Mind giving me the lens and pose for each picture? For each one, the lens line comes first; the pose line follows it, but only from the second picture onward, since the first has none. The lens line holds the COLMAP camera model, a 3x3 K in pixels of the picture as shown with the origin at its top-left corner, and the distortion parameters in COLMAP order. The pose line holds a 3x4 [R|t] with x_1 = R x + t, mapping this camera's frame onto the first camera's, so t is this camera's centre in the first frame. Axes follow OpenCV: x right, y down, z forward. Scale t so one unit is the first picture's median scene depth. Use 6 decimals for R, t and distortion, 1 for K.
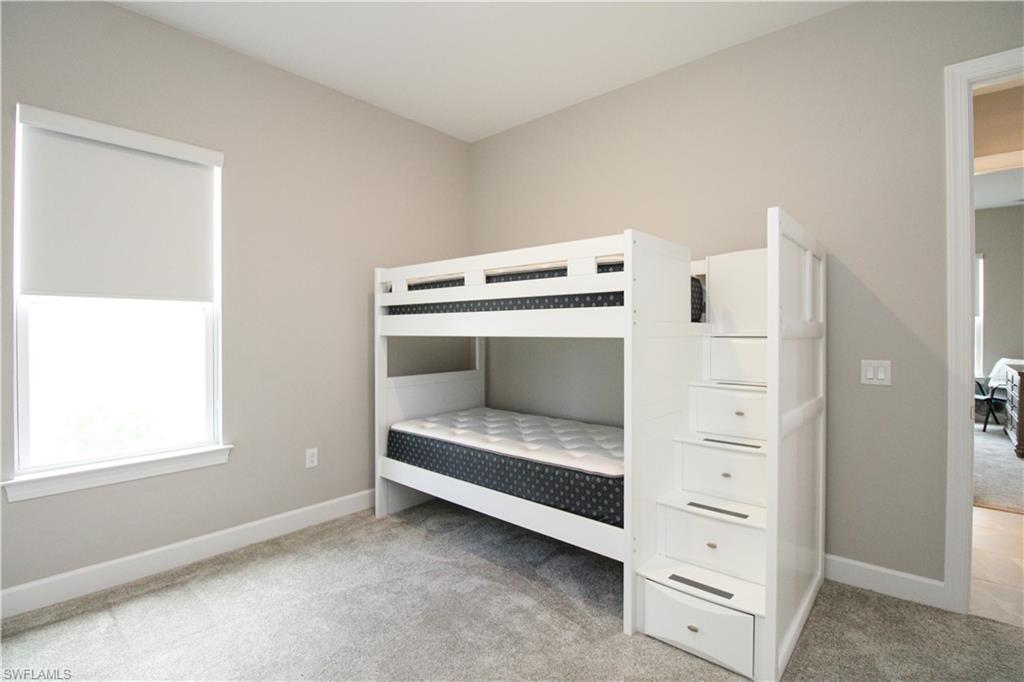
lens RADIAL K [[477.2, 0, 522.4], [0, 477.2, 335.4], [0, 0, 1]] dist [-0.003580, -0.001323]
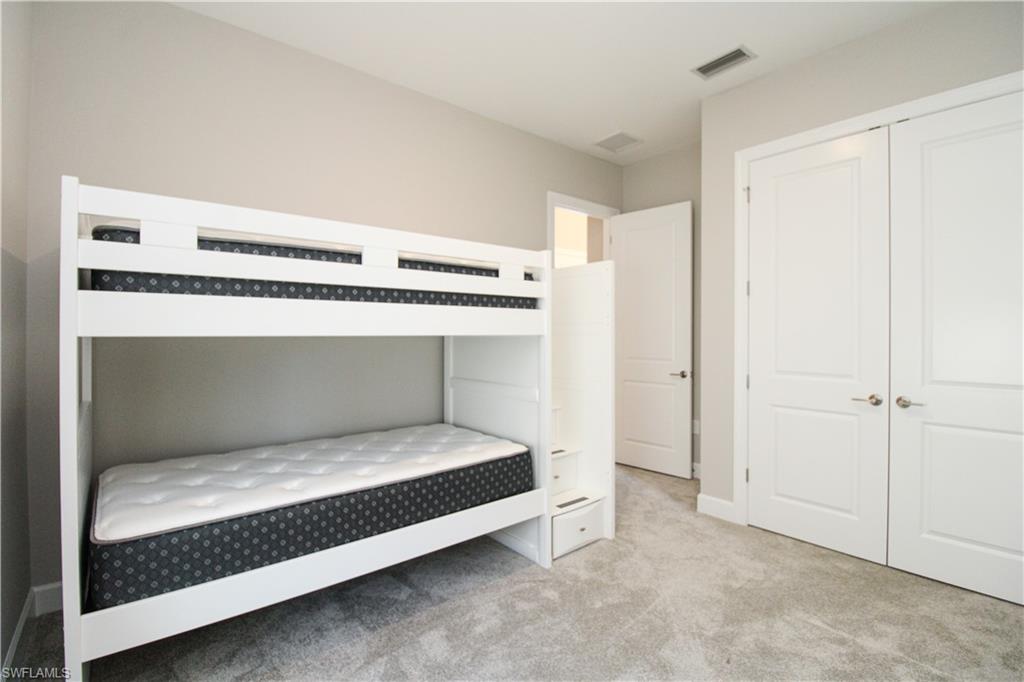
lens RADIAL K [[477.2, 0, 516.5], [0, 477.2, 334.2], [0, 0, 1]] dist [-0.003580, -0.001323]
pose [[0.164815, -0.006486, 0.986303, -0.763304], [0.004102, 0.999974, 0.005890, -0.003677], [-0.986316, 0.003075, 0.164838, 0.635845]]
